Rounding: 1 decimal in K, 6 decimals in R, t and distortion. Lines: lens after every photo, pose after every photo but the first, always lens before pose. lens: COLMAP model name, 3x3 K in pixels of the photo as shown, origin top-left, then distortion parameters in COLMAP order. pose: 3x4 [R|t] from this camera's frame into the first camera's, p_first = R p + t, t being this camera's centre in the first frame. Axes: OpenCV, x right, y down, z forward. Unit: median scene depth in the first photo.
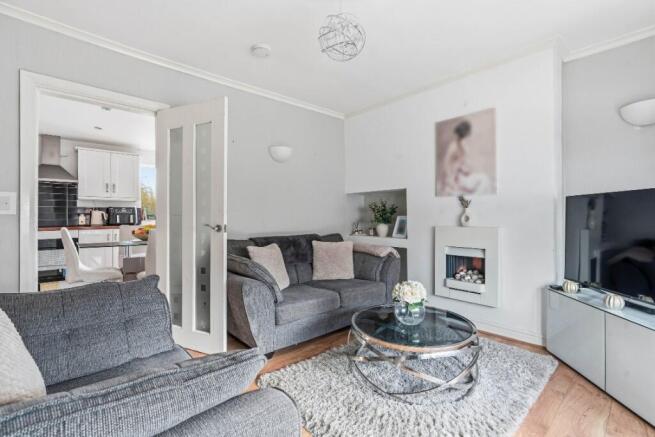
lens RADIAL K [[290.4, 0, 327.5], [0, 290.4, 218.5], [0, 0, 1]] dist [0.001267, 0.000224]
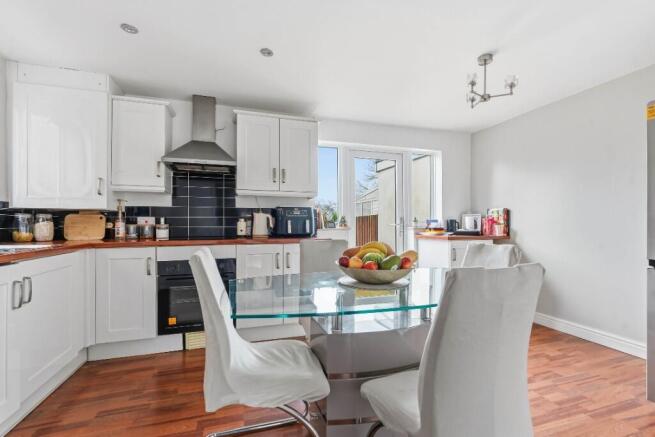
lens RADIAL K [[290.4, 0, 327.5], [0, 290.4, 218.5], [0, 0, 1]] dist [0.001267, 0.000224]
pose [[0.910728, 0.009112, -0.412906, -0.404964], [-0.007417, 0.999956, 0.005707, -0.019815], [0.412940, -0.002135, 0.910756, 0.491152]]
